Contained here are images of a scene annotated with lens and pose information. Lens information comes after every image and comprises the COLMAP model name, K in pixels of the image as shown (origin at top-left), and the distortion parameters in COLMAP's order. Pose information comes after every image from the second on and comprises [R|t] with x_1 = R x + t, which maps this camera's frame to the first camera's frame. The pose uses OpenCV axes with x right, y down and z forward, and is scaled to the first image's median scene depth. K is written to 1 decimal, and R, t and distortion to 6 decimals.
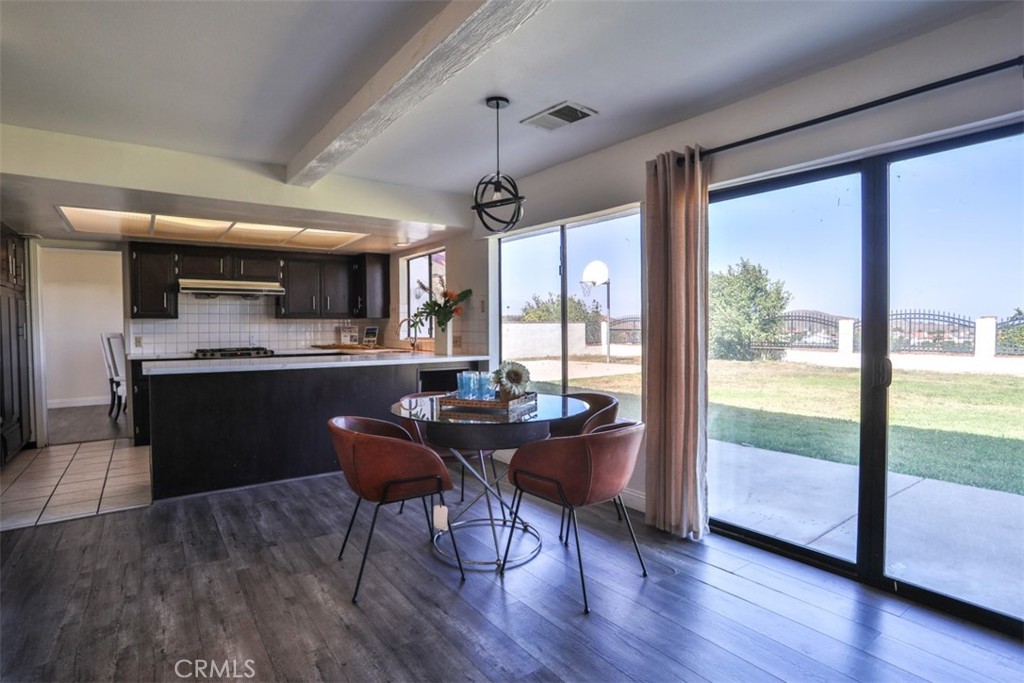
lens RADIAL K [[525.9, 0, 512.1], [0, 525.9, 333.8], [0, 0, 1]] dist [-0.069270, 0.026807]
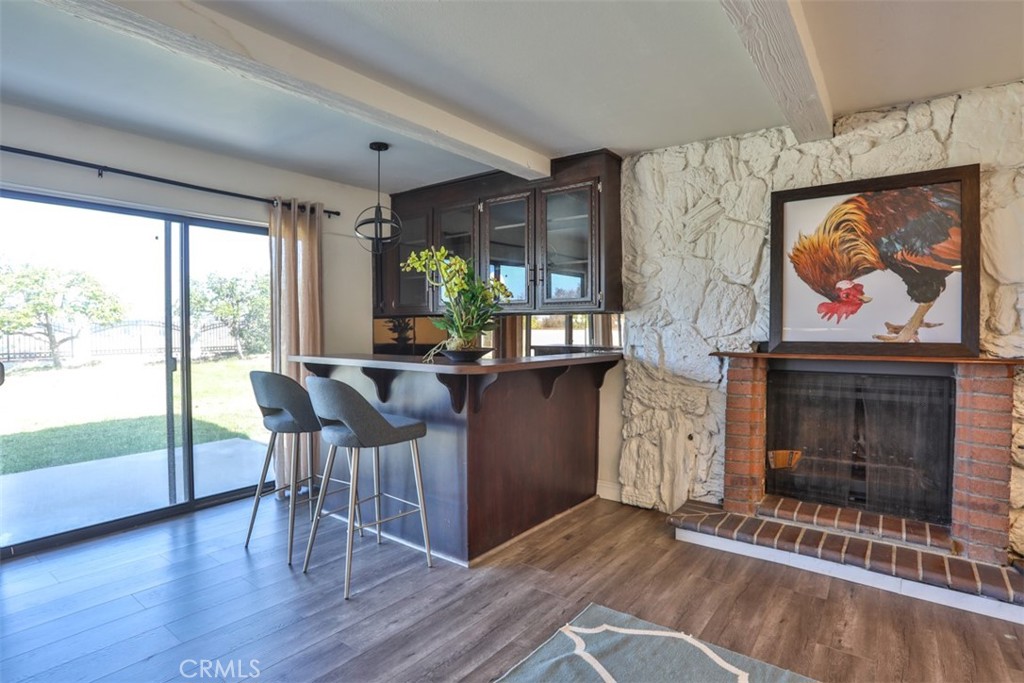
lens RADIAL K [[525.9, 0, 509.7], [0, 525.9, 340.2], [0, 0, 1]] dist [-0.069270, 0.026807]
pose [[-0.293206, -0.018387, 0.955873, -0.280697], [0.021540, 0.999434, 0.025833, -0.002809], [-0.955807, 0.028164, -0.292644, 0.079439]]
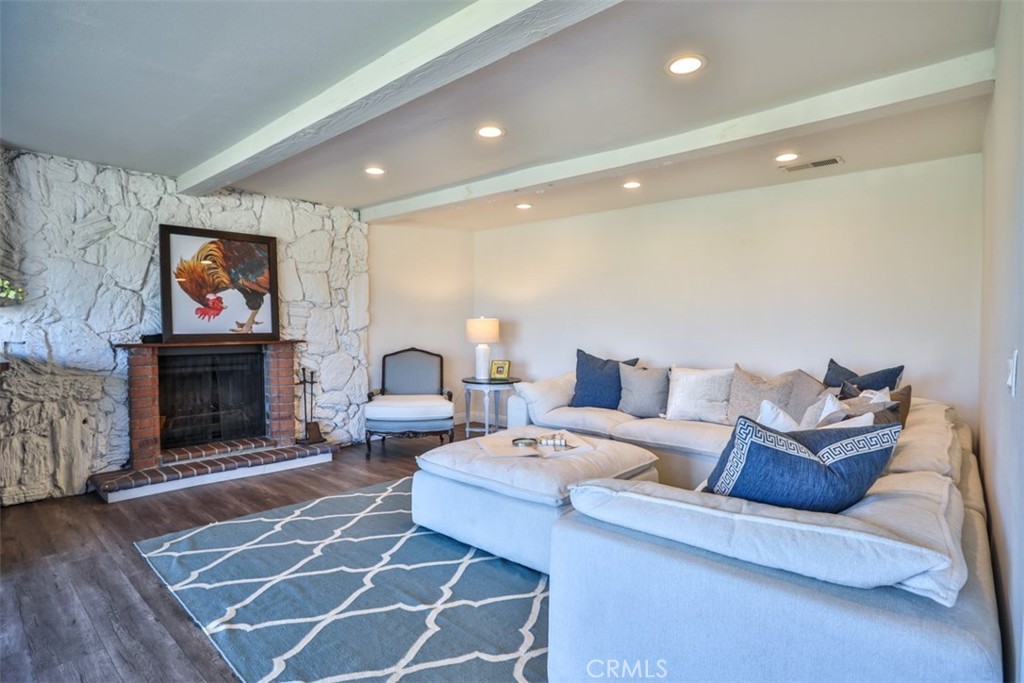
lens RADIAL K [[525.9, 0, 510.3], [0, 525.9, 341.2], [0, 0, 1]] dist [-0.069270, 0.026807]
pose [[-0.976708, 0.009452, -0.214362, -0.175093], [-0.000844, 0.998852, 0.047891, -0.007172], [0.214569, 0.046956, -0.975579, 0.454133]]
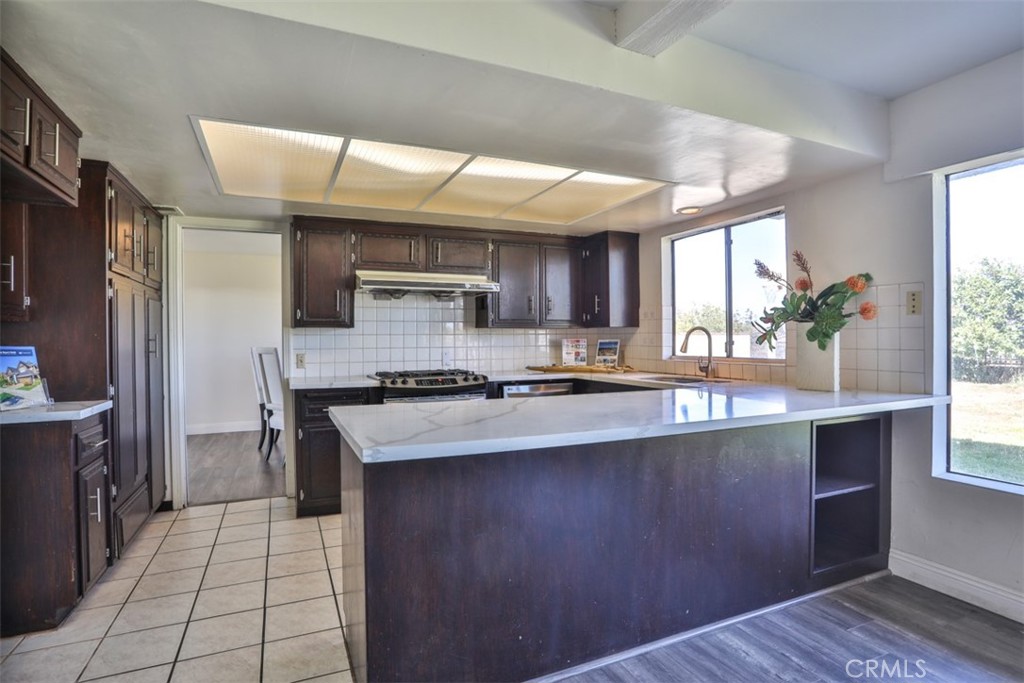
lens RADIAL K [[525.9, 0, 509.2], [0, 525.9, 335.0], [0, 0, 1]] dist [-0.069270, 0.026807]
pose [[0.978351, -0.000290, -0.206952, -0.291825], [-0.004075, 0.999778, -0.020664, -0.005857], [0.206912, 0.021060, 0.978133, 0.343990]]
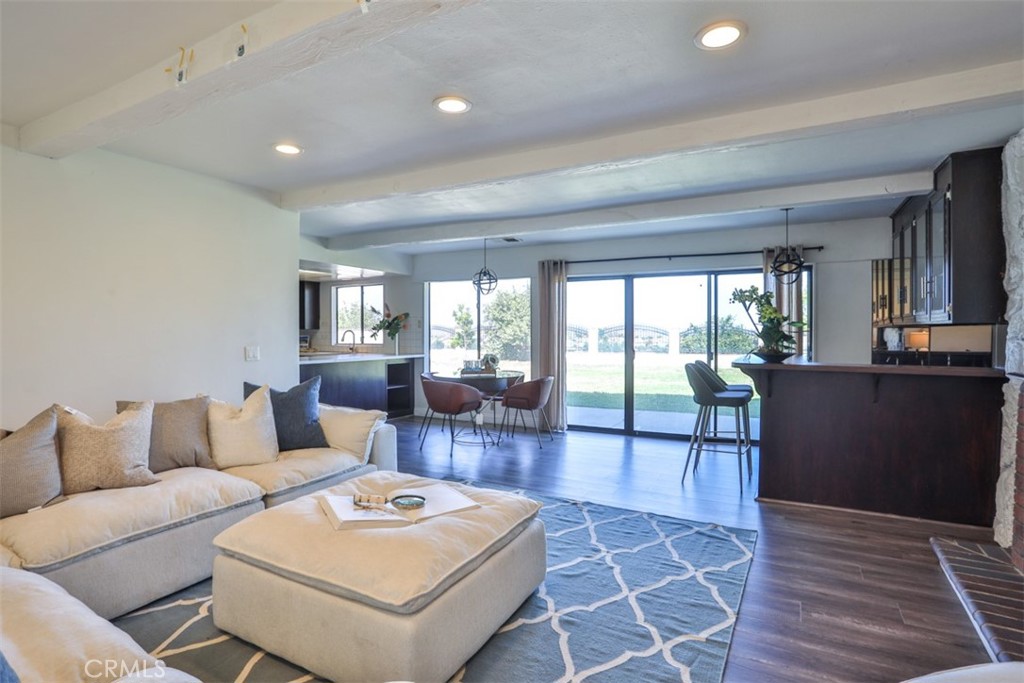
lens RADIAL K [[525.9, 0, 518.1], [0, 525.9, 336.5], [0, 0, 1]] dist [-0.069270, 0.026807]
pose [[0.898759, -0.000035, 0.438442, -0.410728], [0.003167, 0.999974, -0.006413, -0.001541], [-0.438431, 0.007152, 0.898737, -0.488655]]
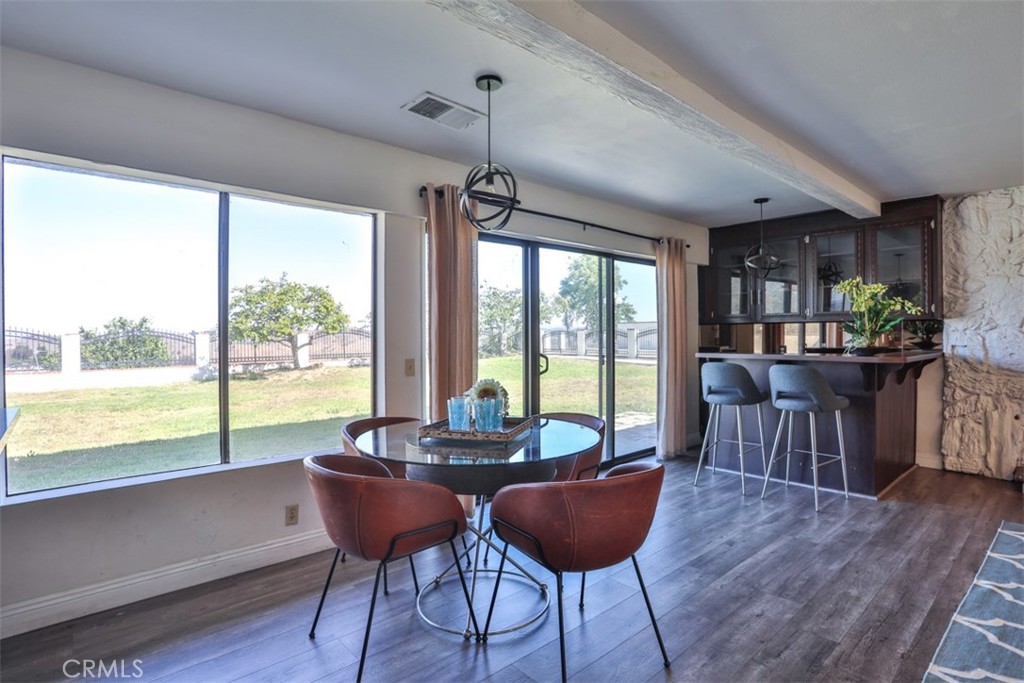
lens RADIAL K [[525.9, 0, 505.7], [0, 525.9, 339.7], [0, 0, 1]] dist [-0.069270, 0.026807]
pose [[-0.100389, -0.002624, 0.994945, -0.423808], [0.026826, 0.999626, 0.005343, -0.008499], [-0.994587, 0.027226, -0.100281, 0.509561]]
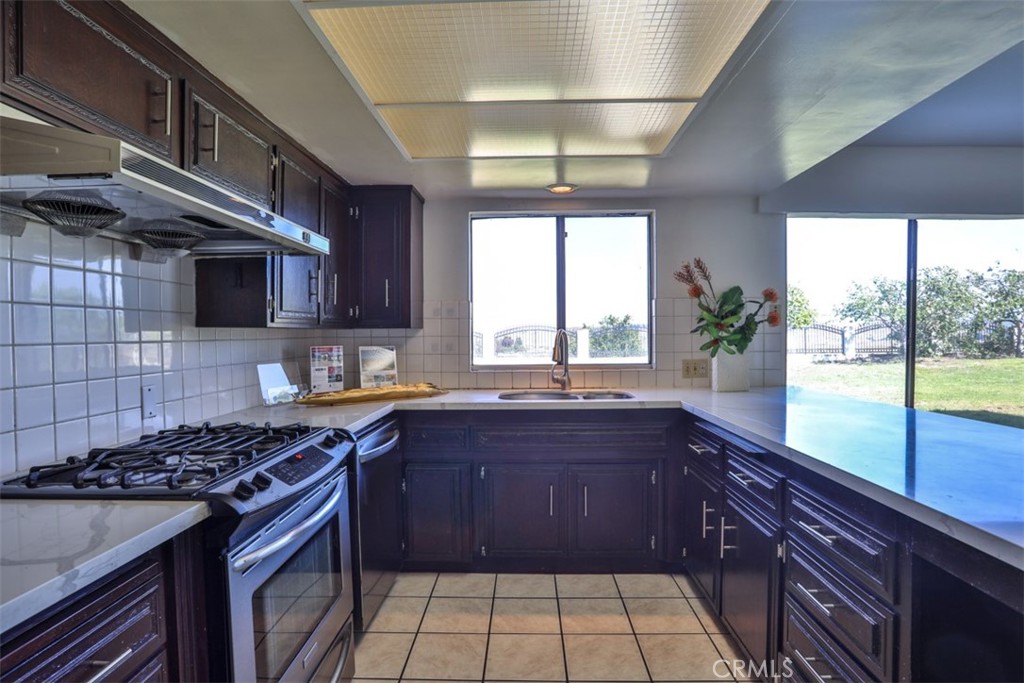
lens RADIAL K [[525.9, 0, 503.3], [0, 525.9, 337.9], [0, 0, 1]] dist [-0.069270, 0.026807]
pose [[0.618088, -0.007759, 0.786071, -0.650729], [0.017243, 0.999845, -0.003690, -0.020203], [-0.785920, 0.015835, 0.618126, 0.721398]]
